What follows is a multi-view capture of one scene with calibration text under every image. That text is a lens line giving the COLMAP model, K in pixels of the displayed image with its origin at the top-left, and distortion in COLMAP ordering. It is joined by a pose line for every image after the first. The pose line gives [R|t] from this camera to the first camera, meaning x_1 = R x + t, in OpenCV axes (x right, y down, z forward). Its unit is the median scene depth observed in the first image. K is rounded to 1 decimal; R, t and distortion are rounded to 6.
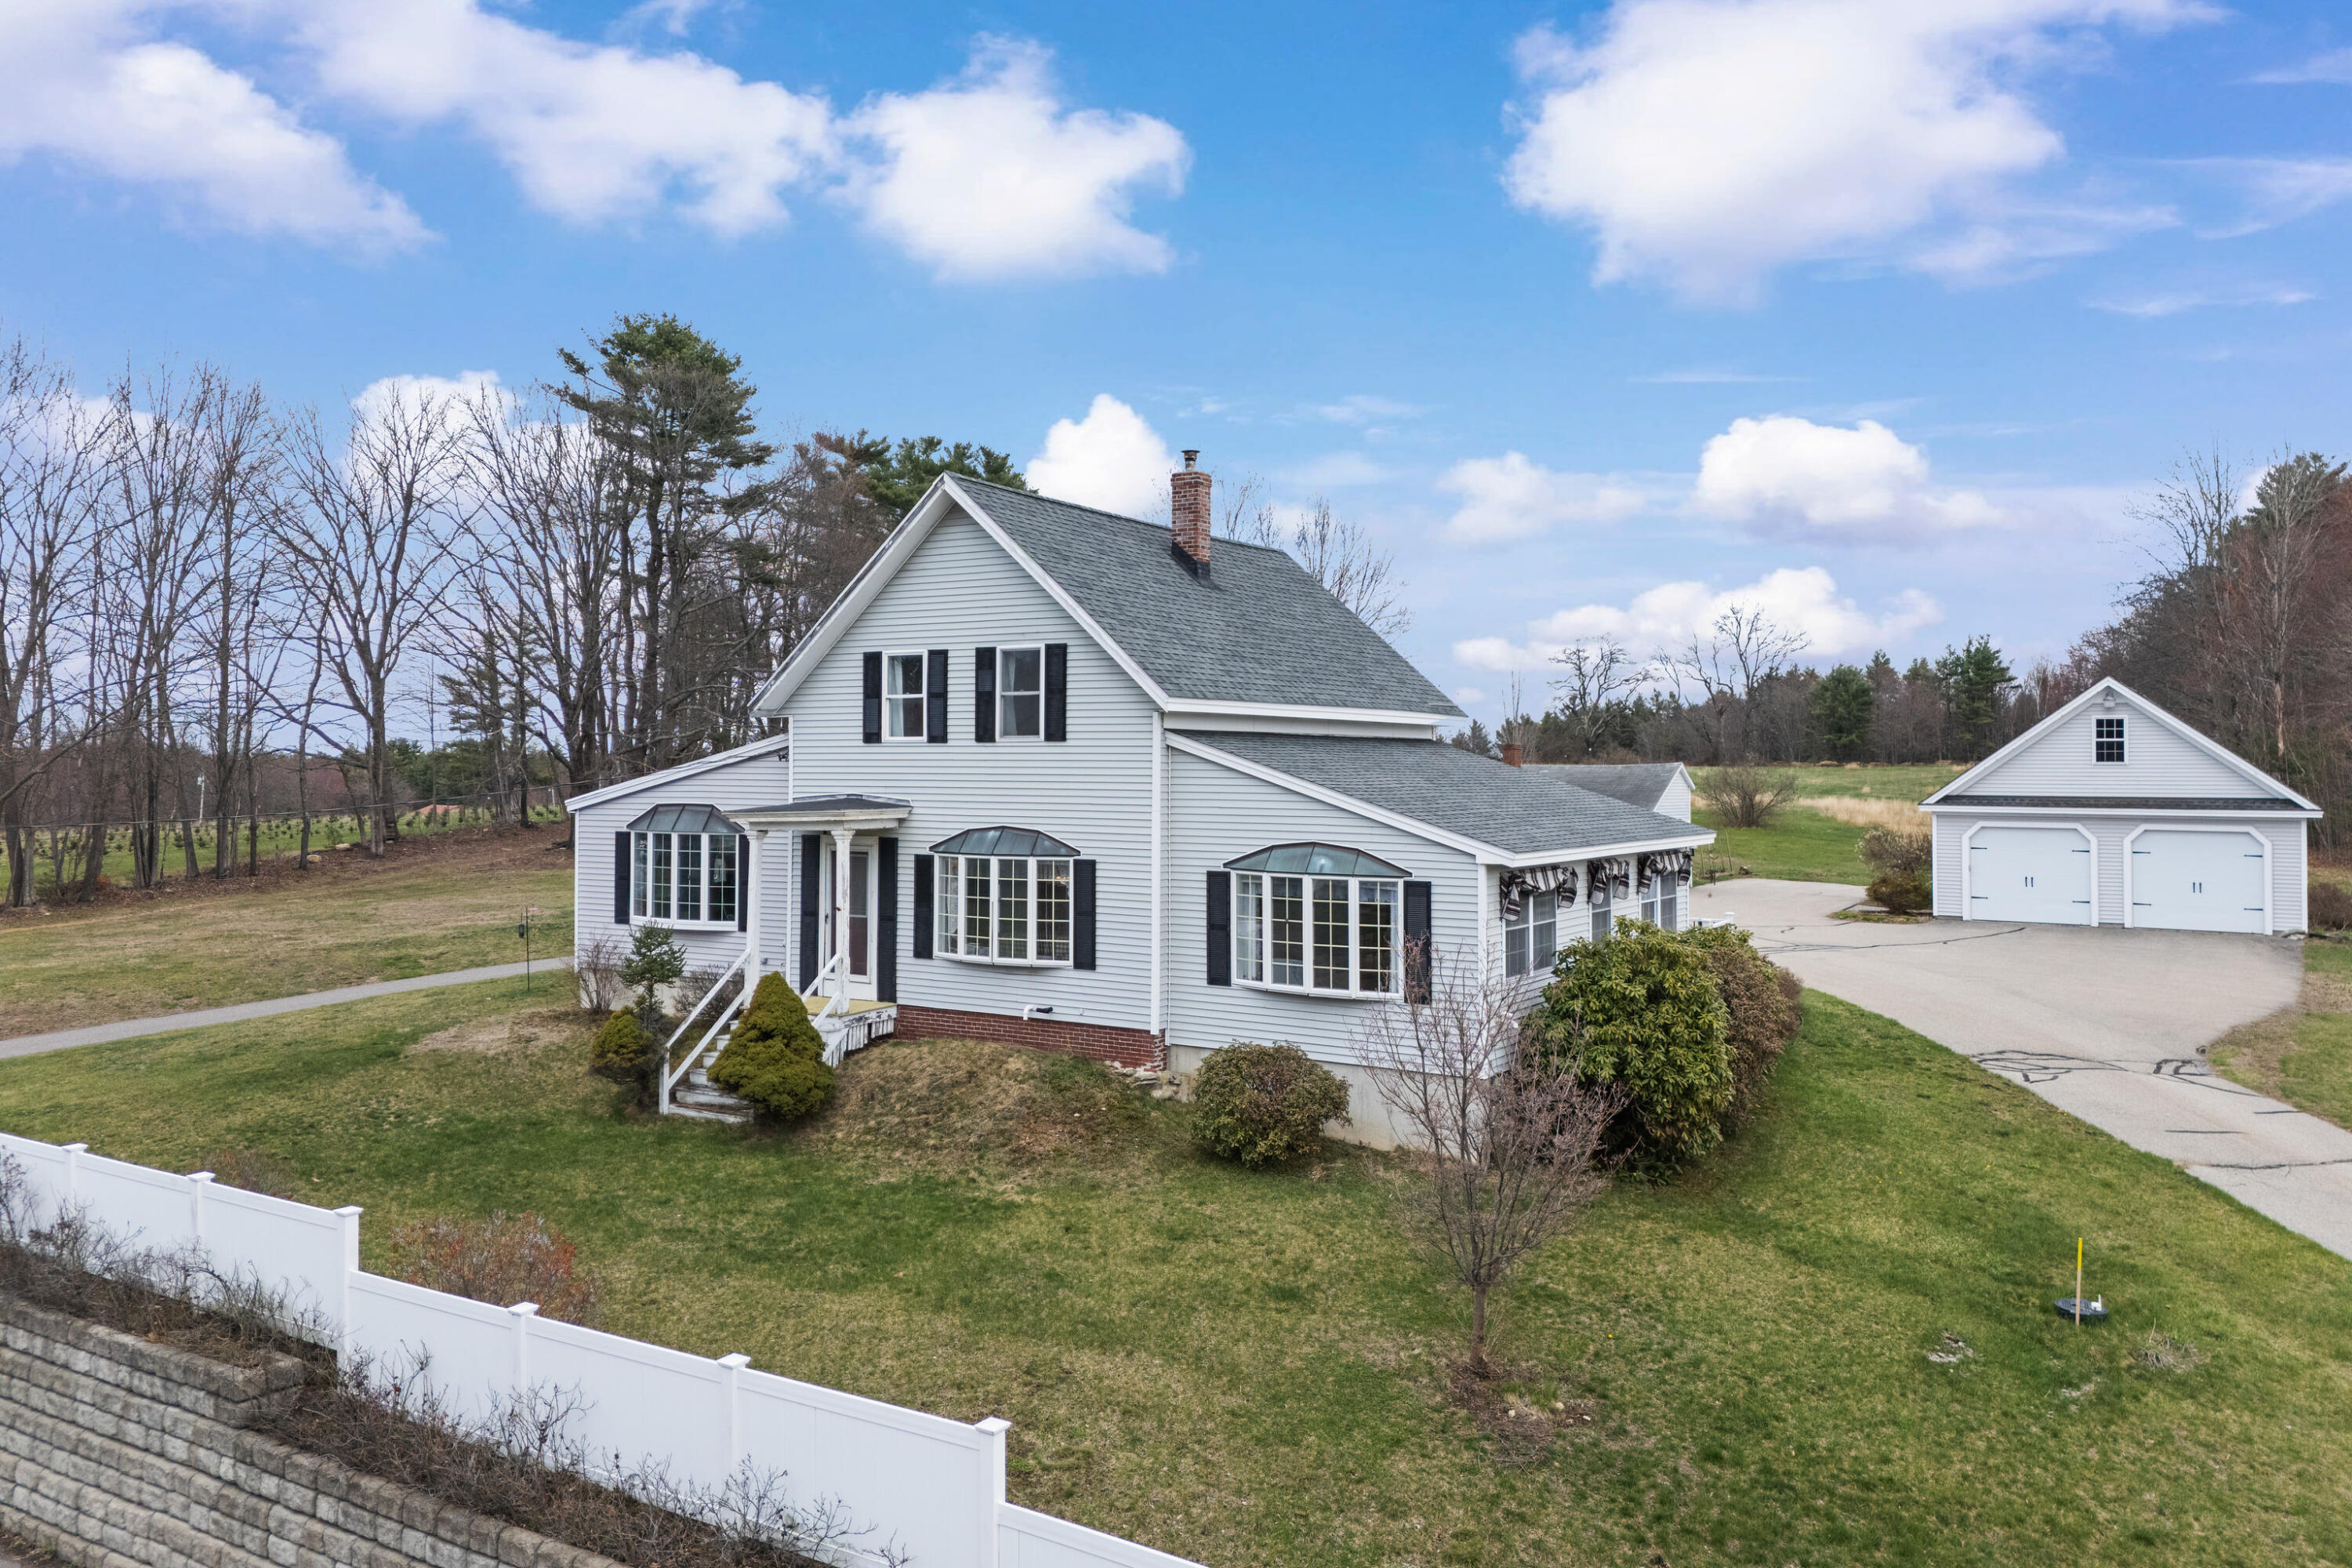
lens RADIAL K [[1731.8, 0, 1178.0], [0, 1731.8, 724.3], [0, 0, 1]] dist [0.076627, -0.066072]
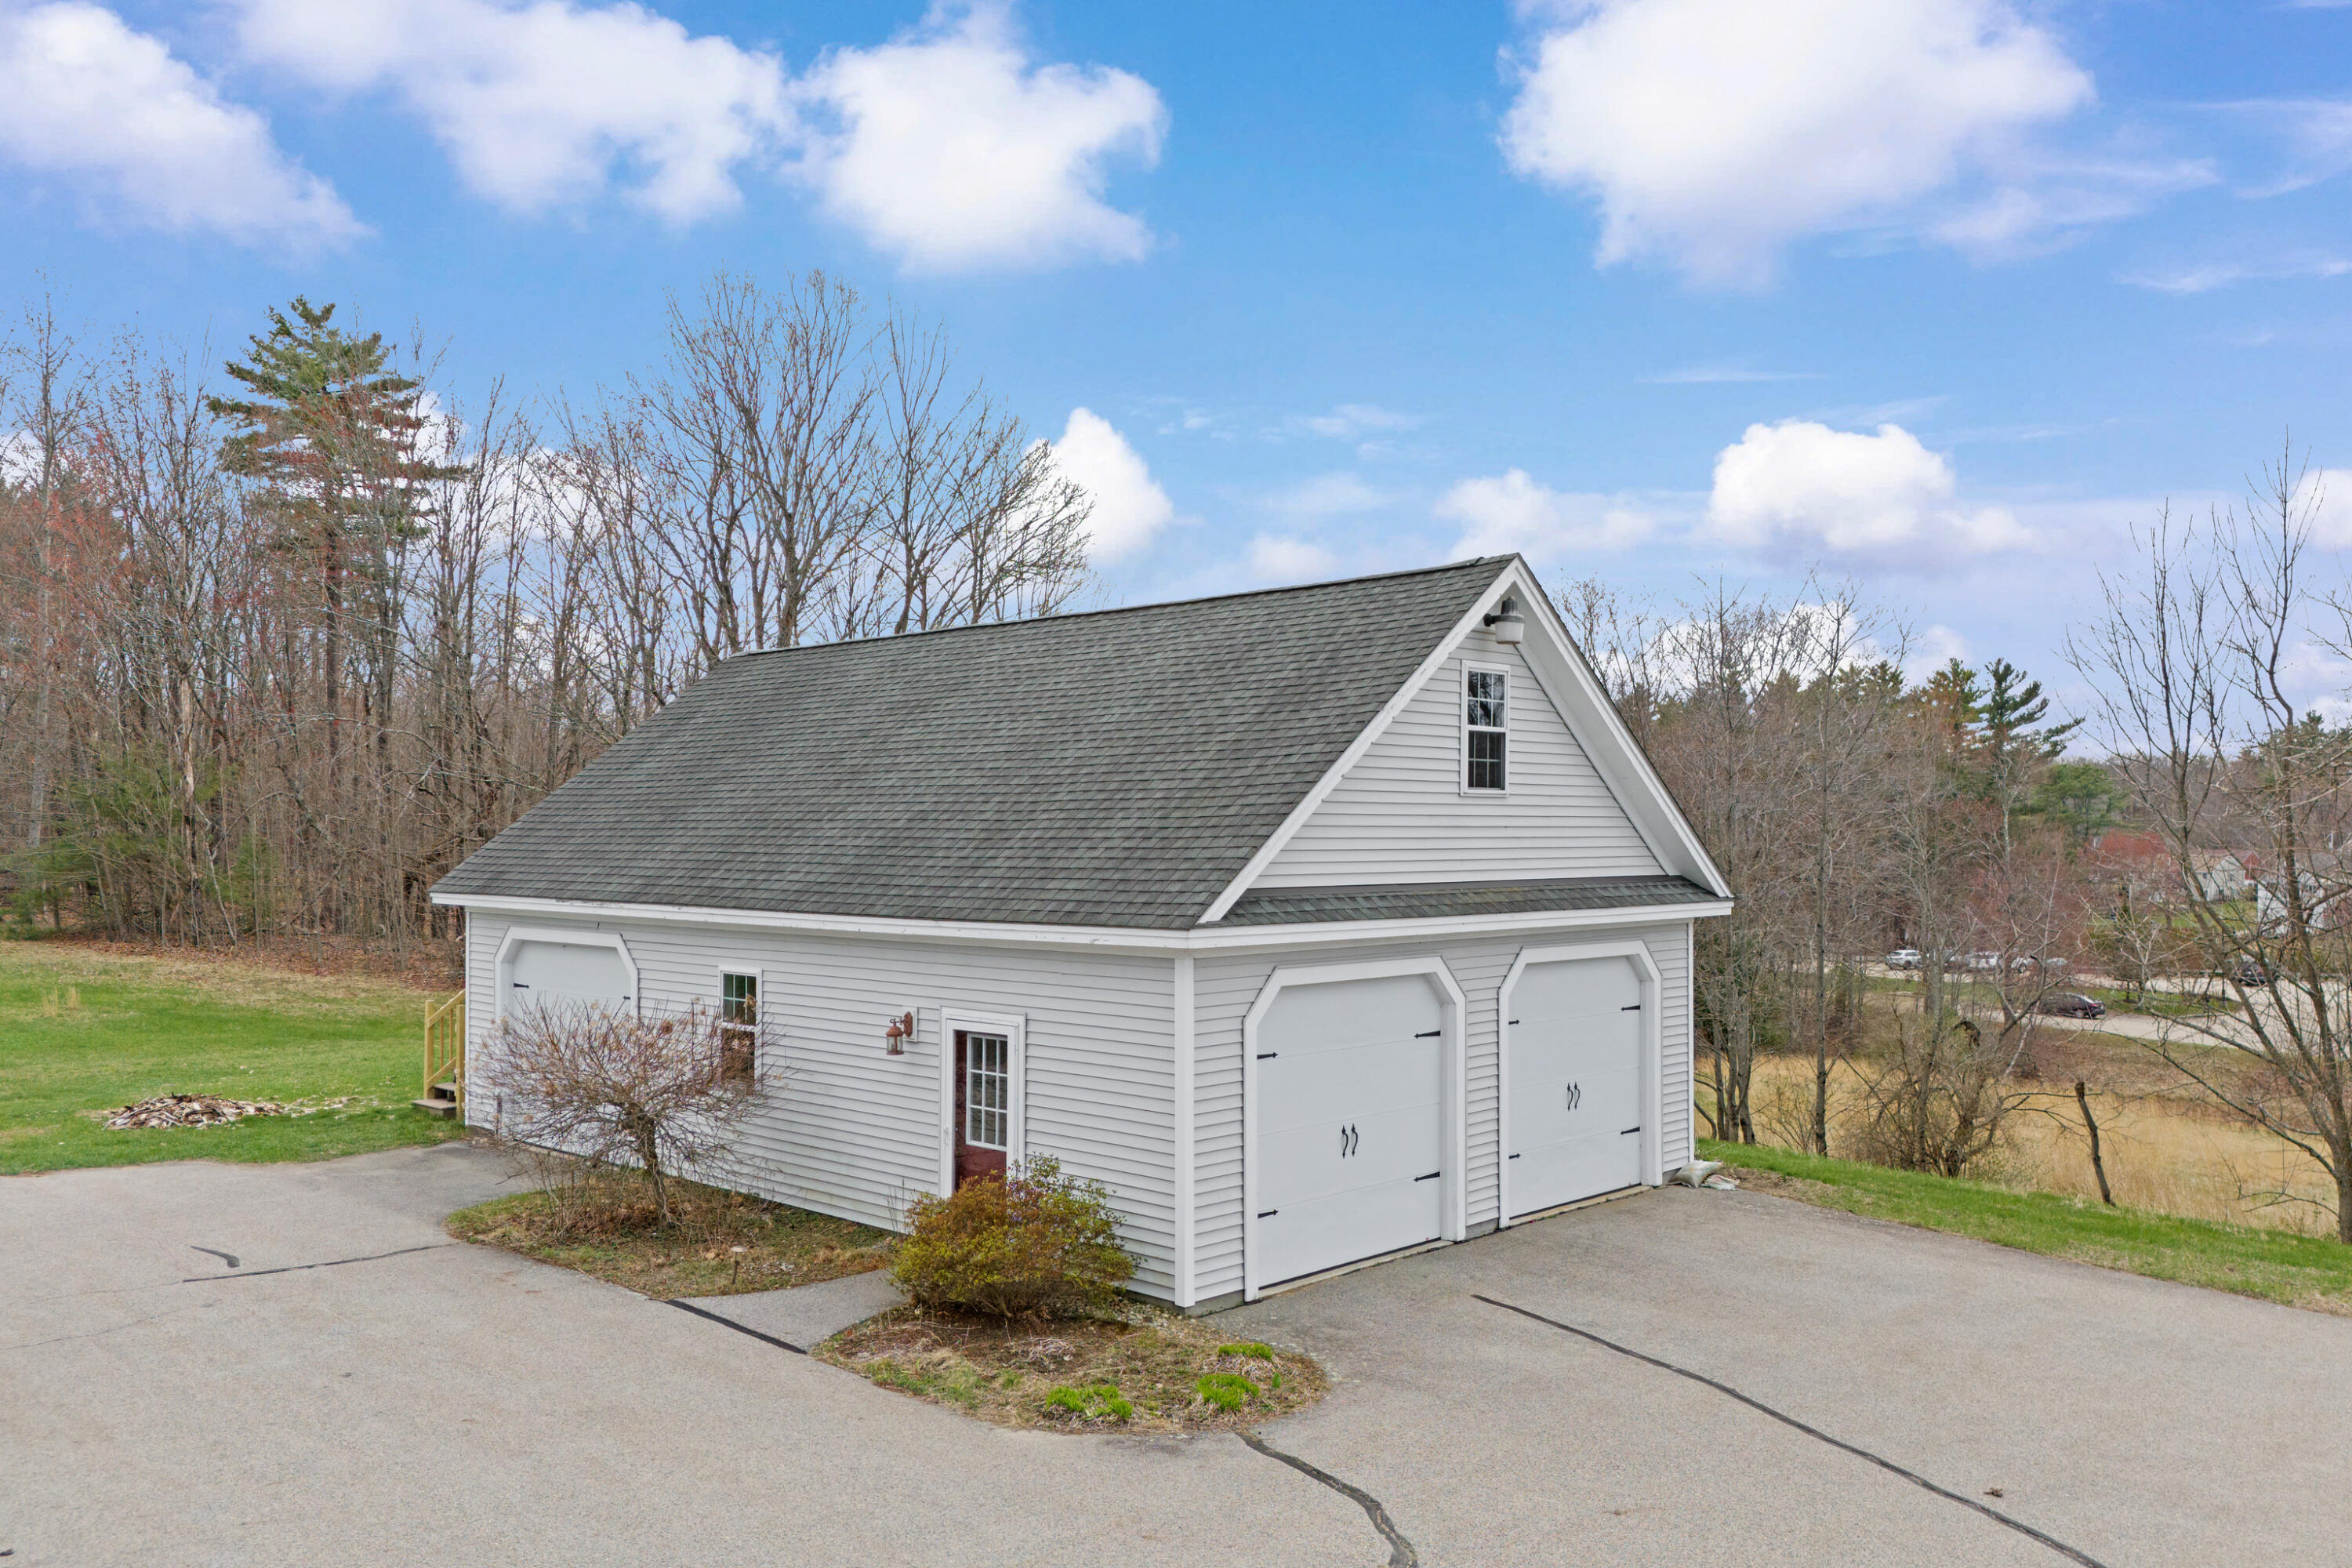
lens RADIAL K [[1731.8, 0, 1185.2], [0, 1731.8, 802.1], [0, 0, 1]] dist [0.076627, -0.066072]
pose [[0.188429, 0.011920, 0.982015, 0.153099], [-0.033389, 0.999426, -0.005725, 0.028432], [-0.981519, -0.031710, 0.188719, 0.990434]]
